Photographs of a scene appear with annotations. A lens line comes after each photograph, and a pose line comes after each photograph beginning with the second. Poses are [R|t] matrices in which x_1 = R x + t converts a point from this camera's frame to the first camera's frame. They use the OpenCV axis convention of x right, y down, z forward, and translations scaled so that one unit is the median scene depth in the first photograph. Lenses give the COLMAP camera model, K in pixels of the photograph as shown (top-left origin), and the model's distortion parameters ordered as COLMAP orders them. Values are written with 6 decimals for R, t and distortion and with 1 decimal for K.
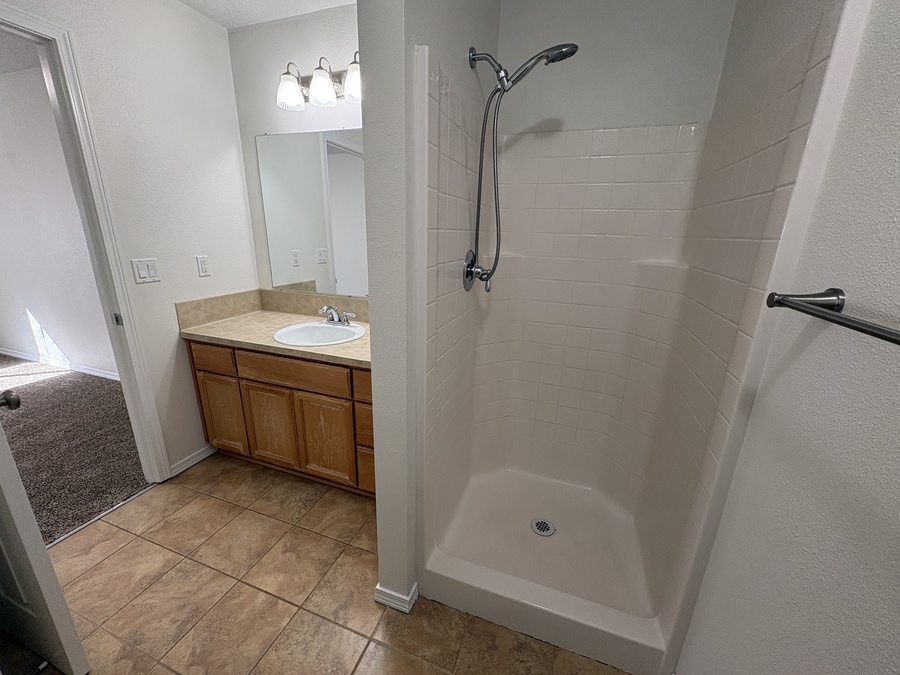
lens RADIAL K [[358.4, 0, 449.3], [0, 358.4, 335.5], [0, 0, 1]] dist [0.000979, -0.000237]
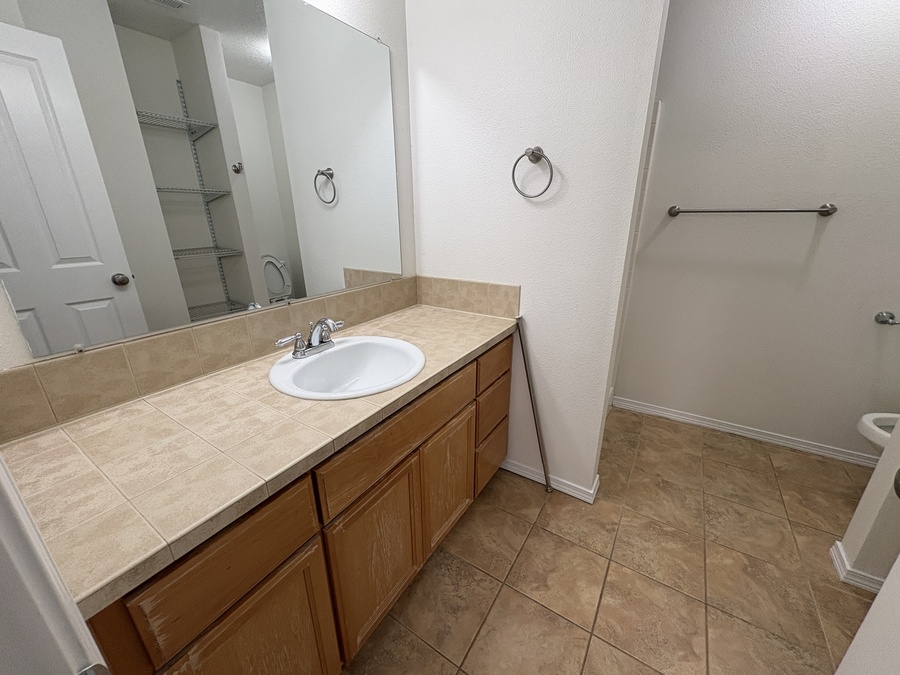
lens RADIAL K [[358.4, 0, 448.2], [0, 358.4, 338.3], [0, 0, 1]] dist [0.000979, -0.000237]
pose [[0.229805, -0.346212, 0.909575, -1.057728], [0.287320, 0.917067, 0.276471, -0.199928], [-0.929859, 0.197804, 0.310220, 0.849128]]
